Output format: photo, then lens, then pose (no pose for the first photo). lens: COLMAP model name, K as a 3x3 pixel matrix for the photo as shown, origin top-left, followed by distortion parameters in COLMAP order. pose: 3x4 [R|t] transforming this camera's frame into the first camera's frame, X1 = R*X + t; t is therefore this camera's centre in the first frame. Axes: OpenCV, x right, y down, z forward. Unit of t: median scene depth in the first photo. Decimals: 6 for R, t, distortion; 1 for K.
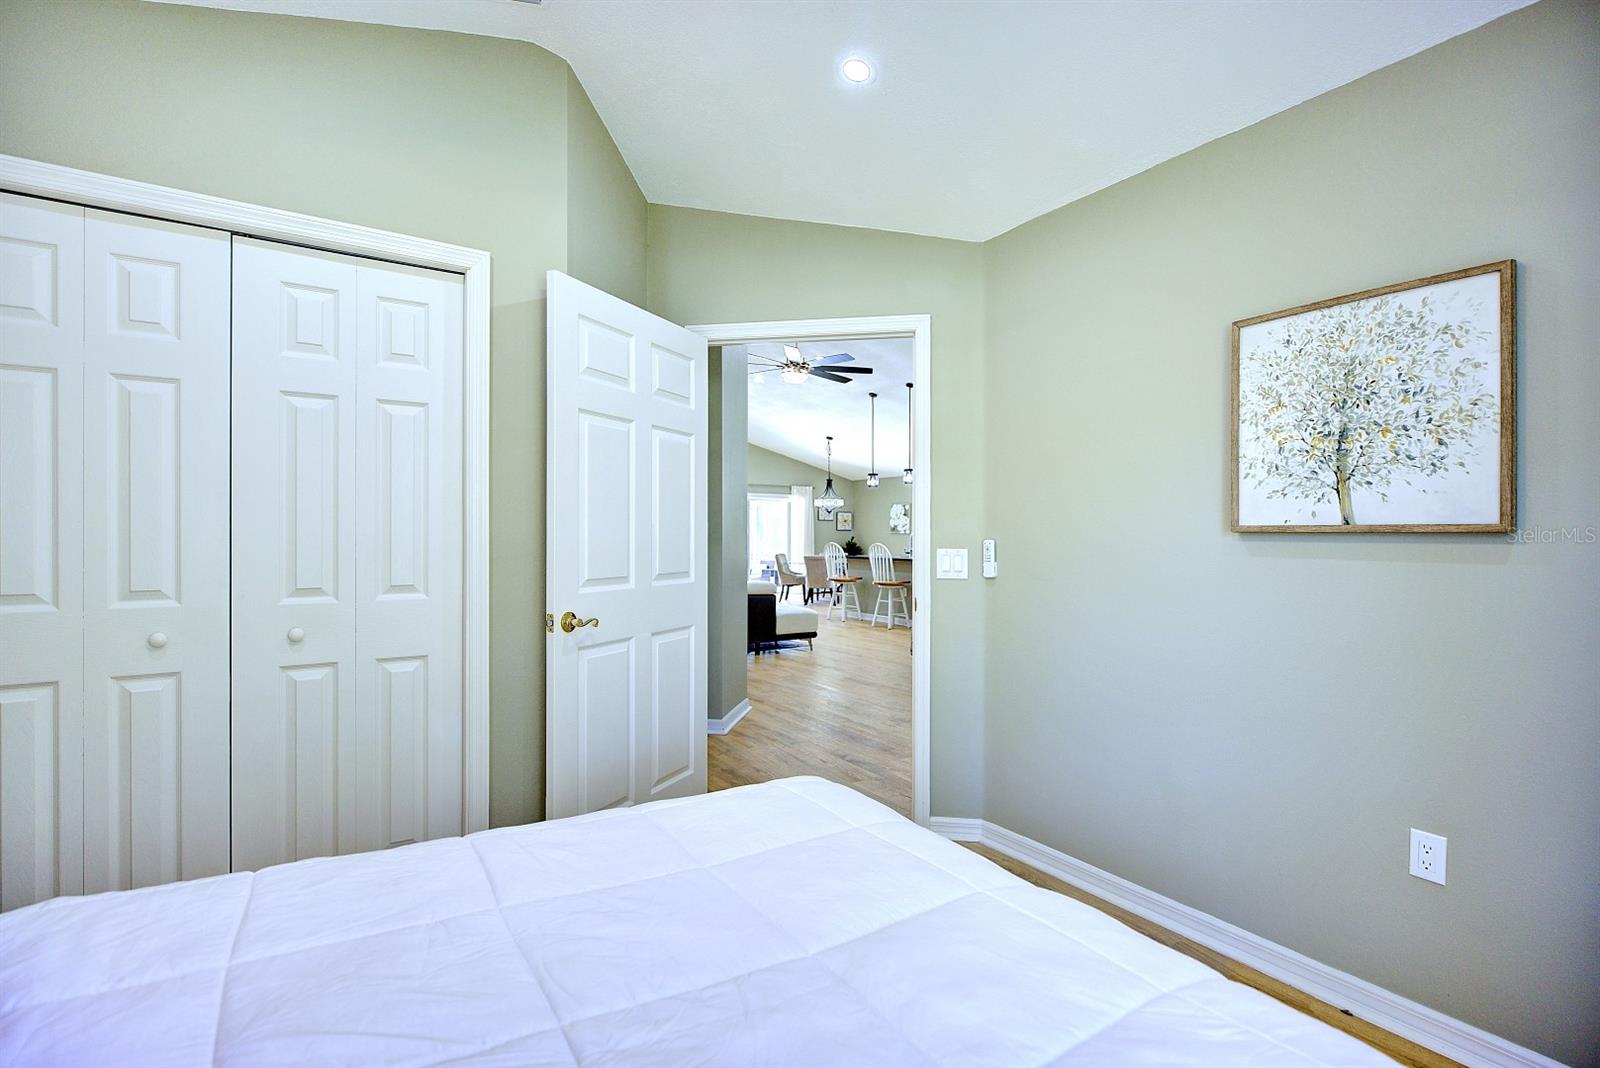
lens RADIAL K [[749.8, 0, 800.0], [0, 749.8, 534.0], [0, 0, 1]] dist [-0.002576, 0.000297]
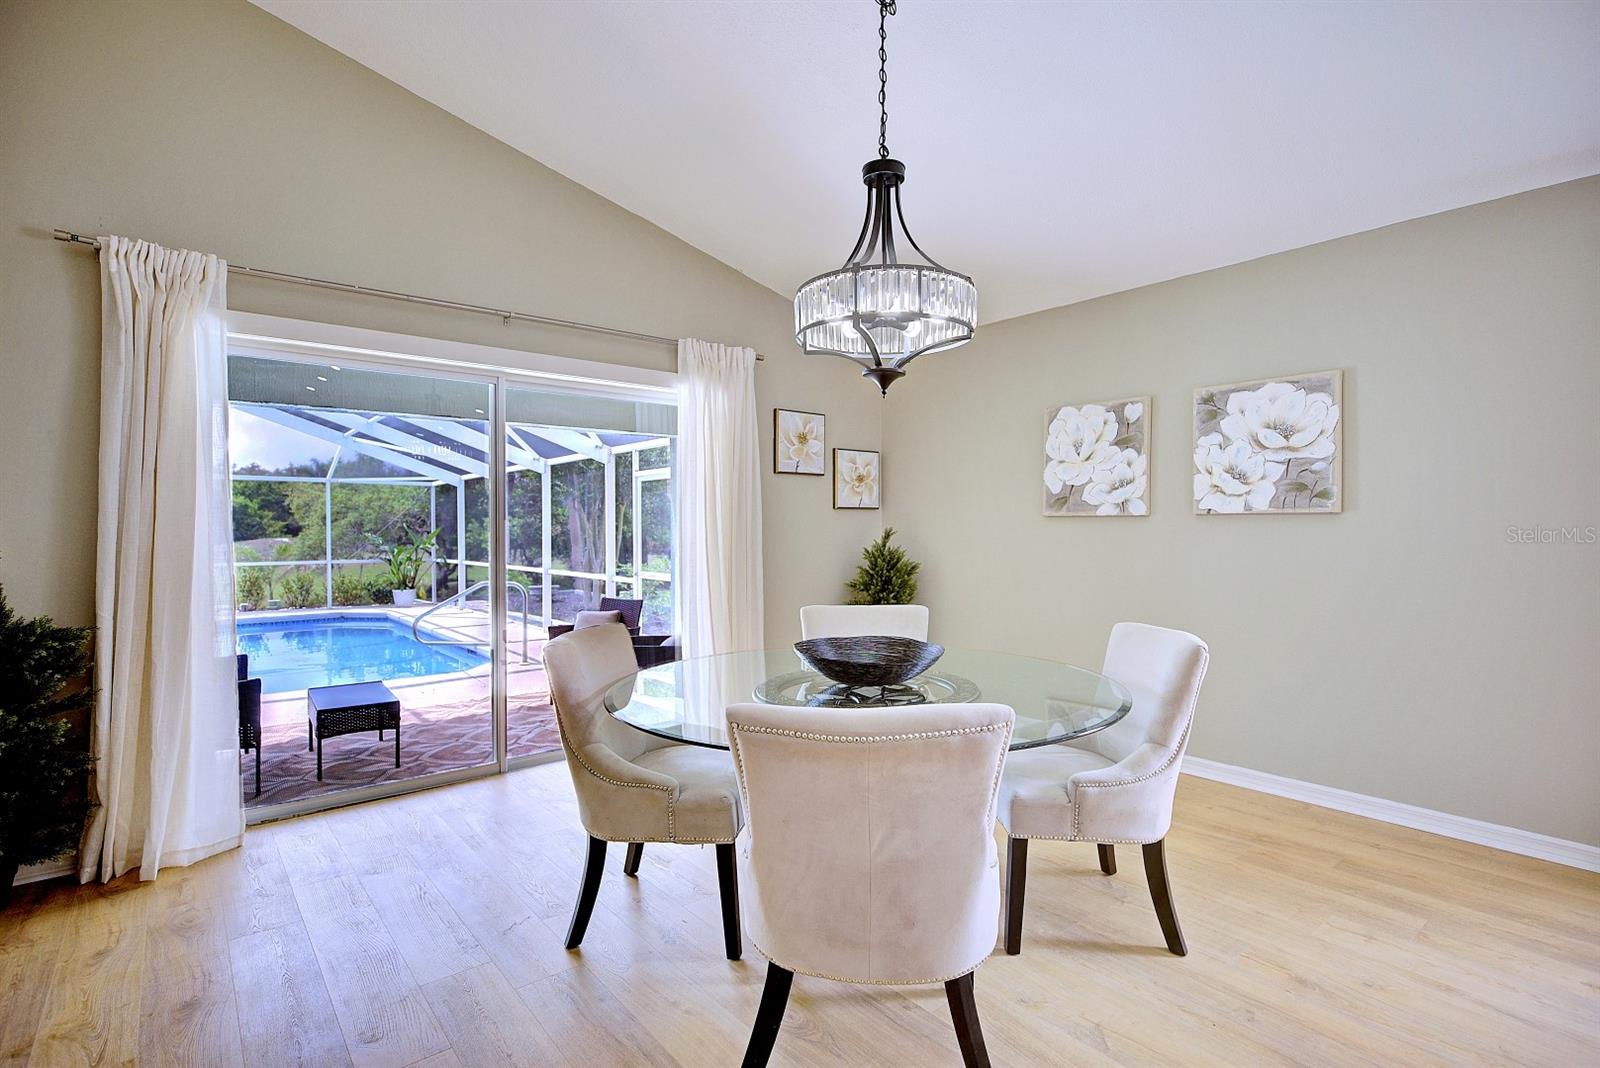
lens RADIAL K [[767.8, 0, 800.0], [0, 767.8, 534.0], [0, 0, 1]] dist [-0.001630, -0.000219]
pose [[0.994485, -0.008375, 0.104540, 0.003268], [0.007255, 0.999912, 0.011088, 0.001782], [-0.104623, -0.010268, 0.994459, 0.745344]]
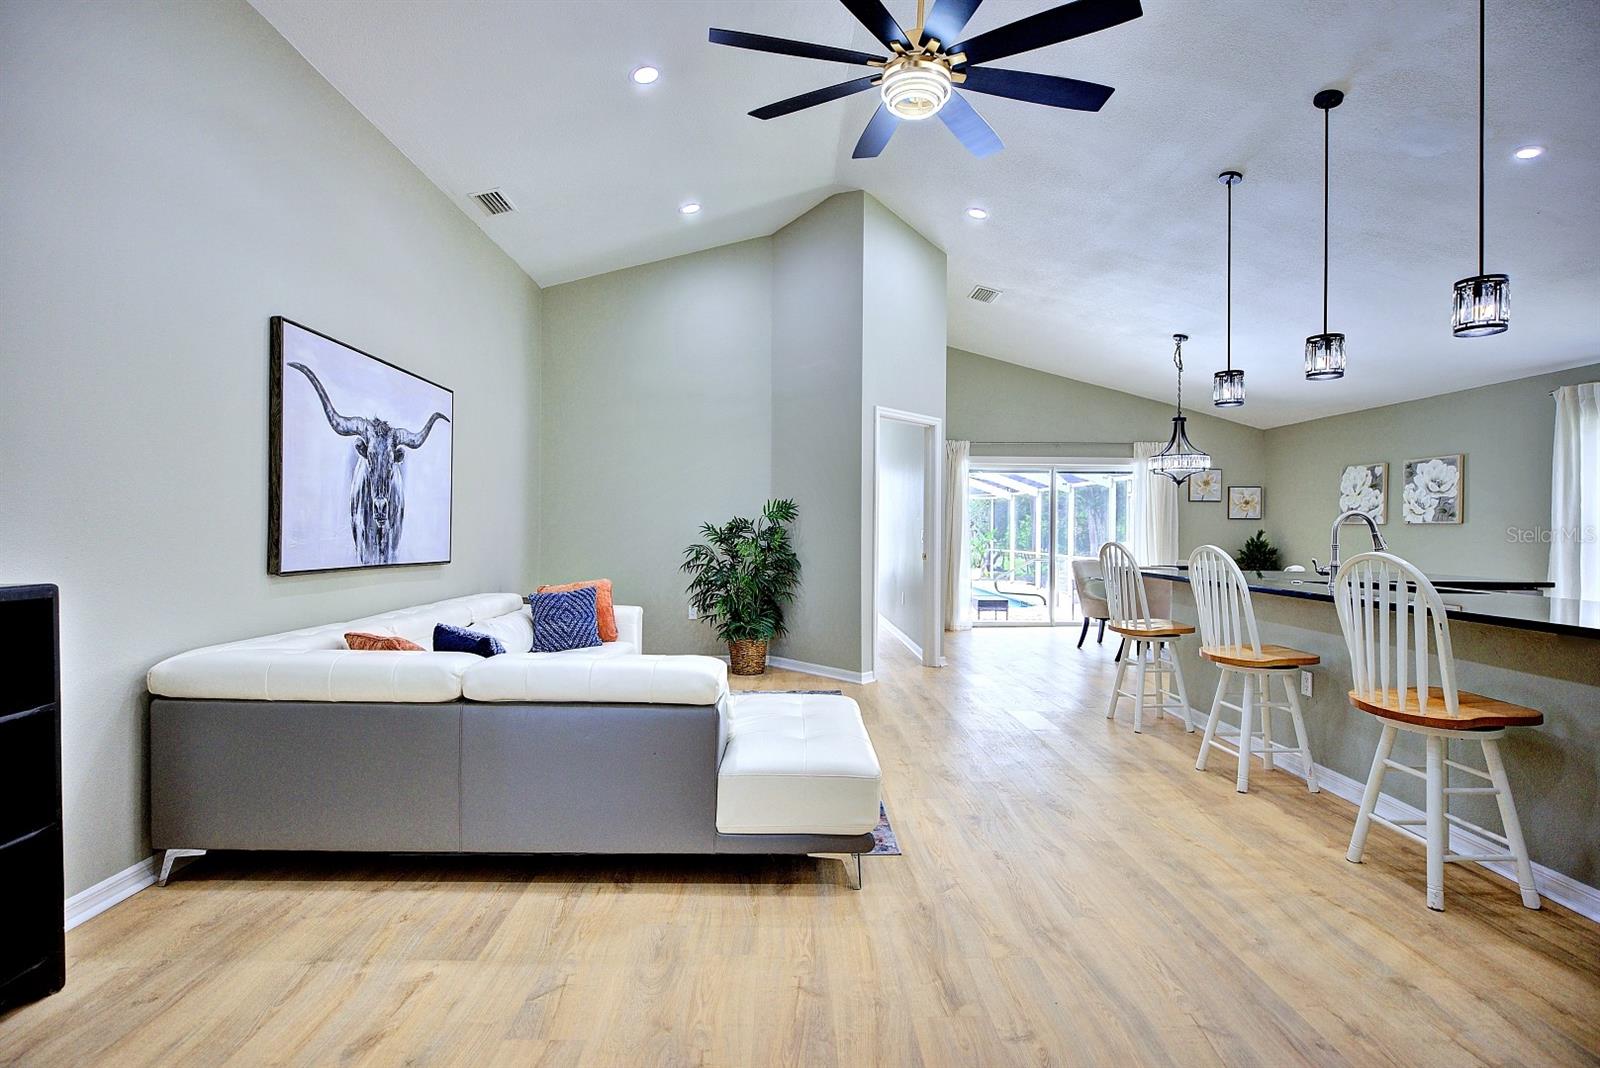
lens RADIAL K [[763.7, 0, 800.0], [0, 763.7, 534.0], [0, 0, 1]] dist [-0.000967, 0.000208]
pose [[0.850869, 0.005271, -0.525352, 0.082083], [-0.001860, 0.999974, 0.007020, 0.002897], [0.525375, -0.004996, 0.850856, 0.371617]]
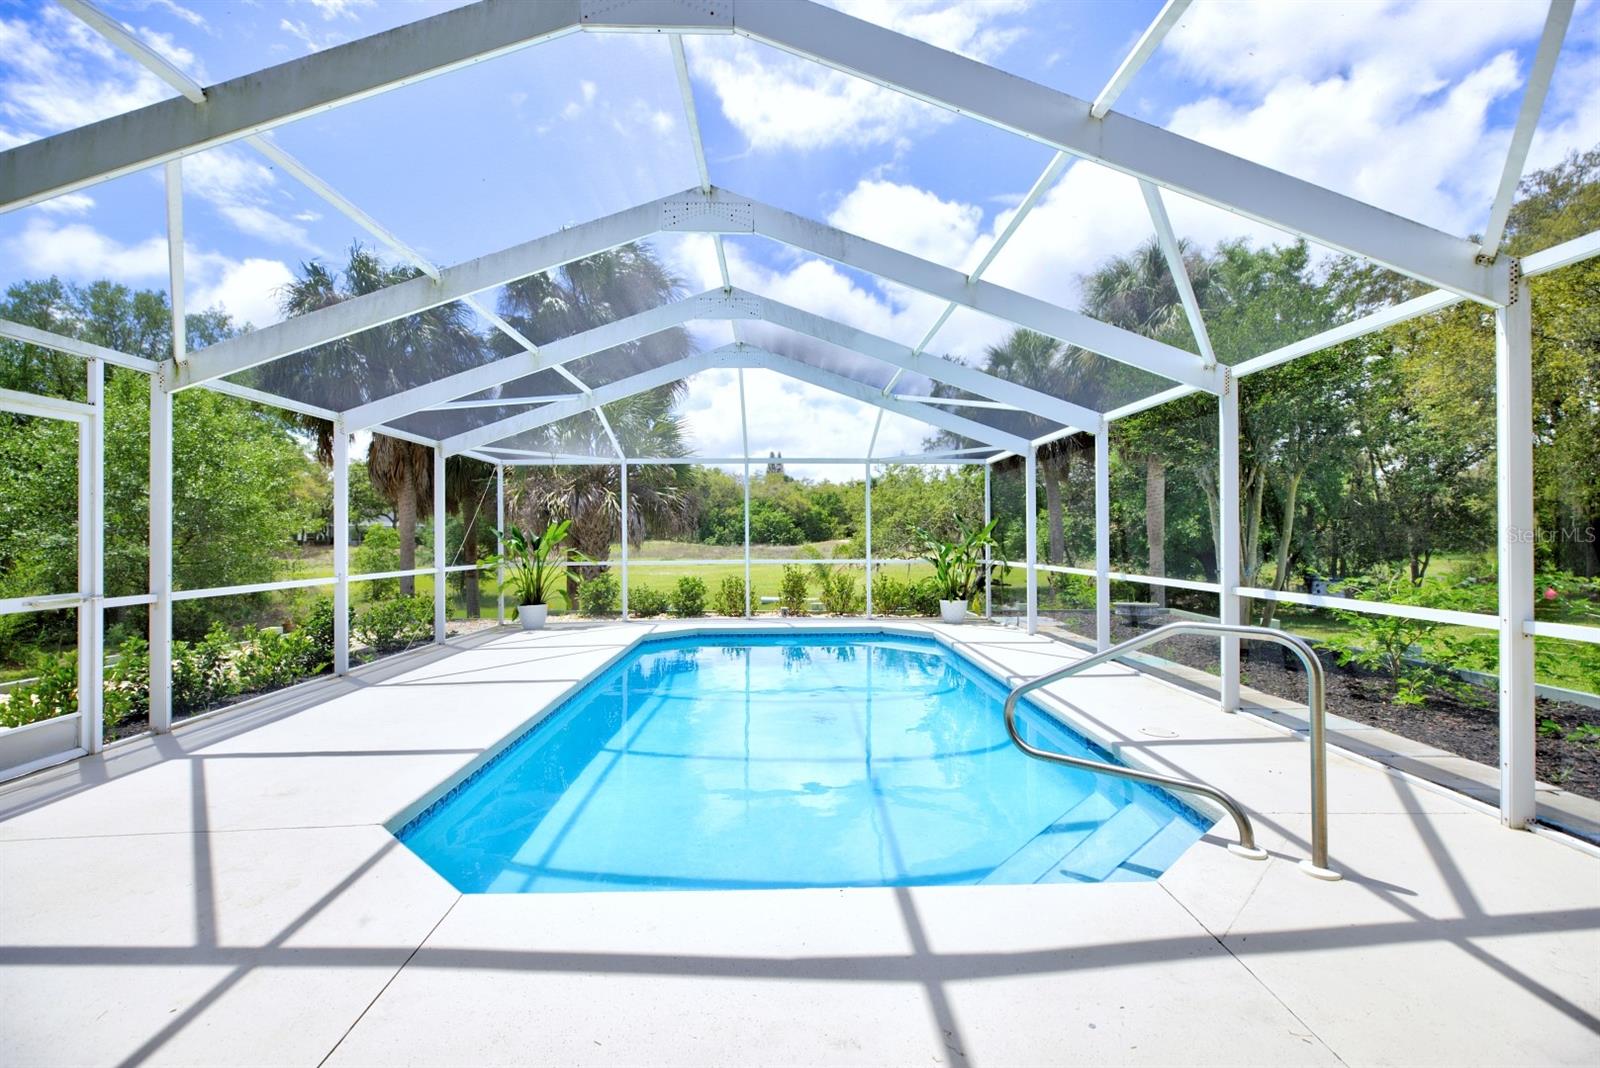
lens RADIAL K [[749.8, 0, 800.0], [0, 749.8, 534.0], [0, 0, 1]] dist [-0.002576, 0.000297]
pose [[0.852137, -0.003639, -0.523306, -0.132049], [0.004627, 0.999989, 0.000579, 0.013732], [0.523298, -0.002915, 0.852145, 1.049359]]
